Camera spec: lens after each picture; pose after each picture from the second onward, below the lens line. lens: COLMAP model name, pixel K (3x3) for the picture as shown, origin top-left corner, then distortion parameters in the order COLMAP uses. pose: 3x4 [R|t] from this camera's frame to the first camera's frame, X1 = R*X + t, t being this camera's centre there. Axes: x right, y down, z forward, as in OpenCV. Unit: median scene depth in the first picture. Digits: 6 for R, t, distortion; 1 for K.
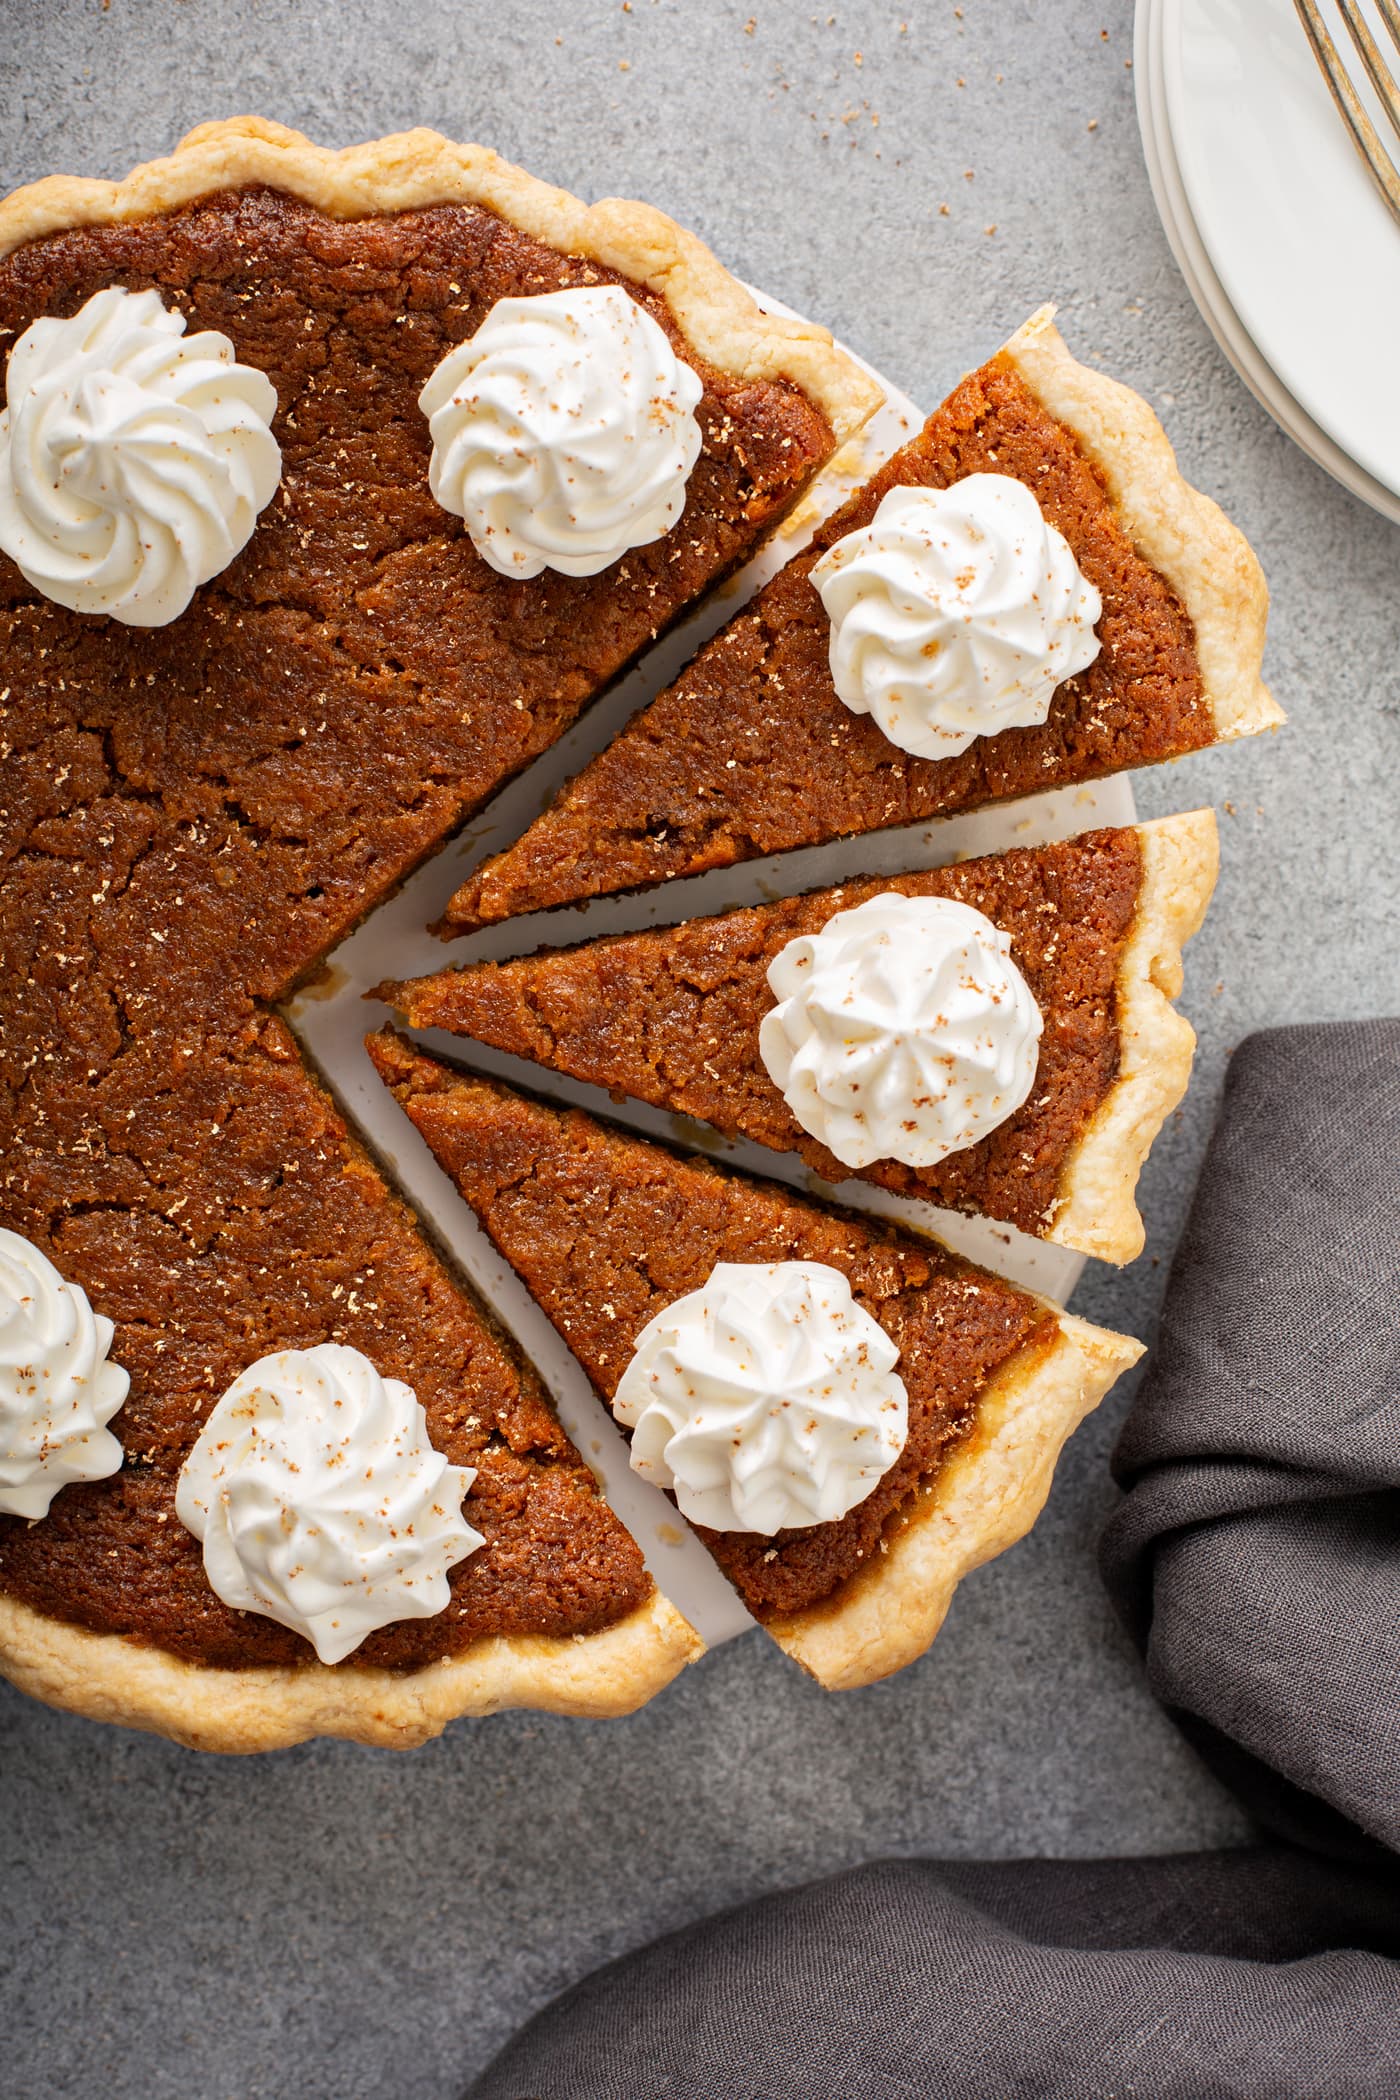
lens RADIAL K [[3566.0, 0, 700.0], [0, 3566.0, 1050.0], [0, 0, 1]] dist [-0.230464, 0.005328]
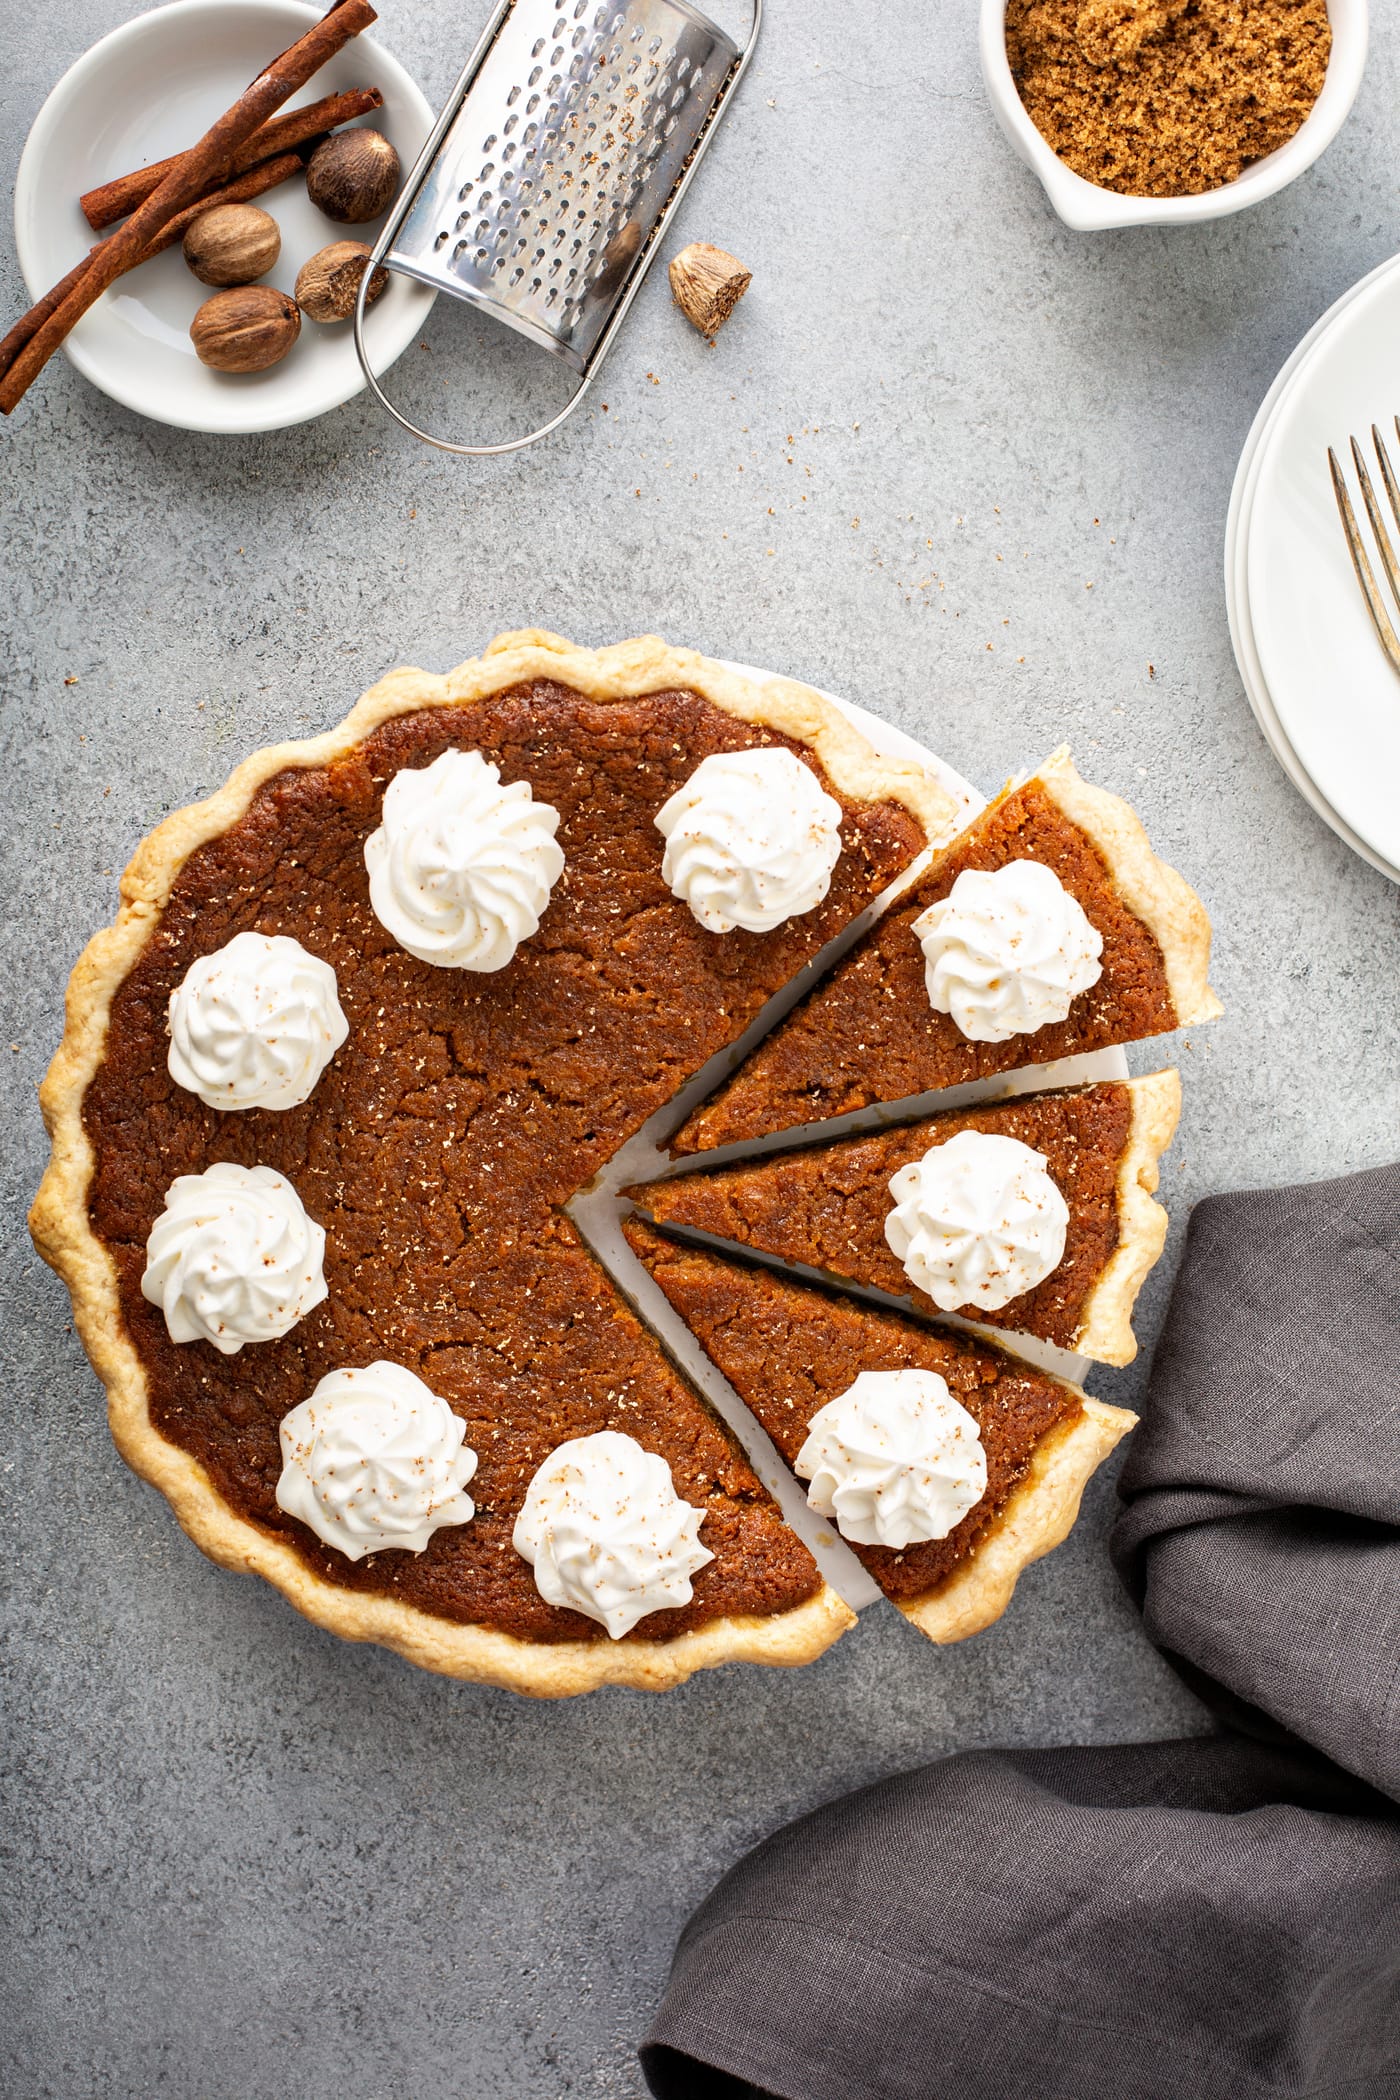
lens RADIAL K [[3566.0, 0, 700.0], [0, 3566.0, 1050.0], [0, 0, 1]] dist [-0.230464, 0.005328]
pose [[0.999632, -0.025760, 0.008496, -0.073538], [0.025357, 0.998687, 0.044518, -0.148758], [-0.009631, -0.044286, 0.998972, -0.526484]]
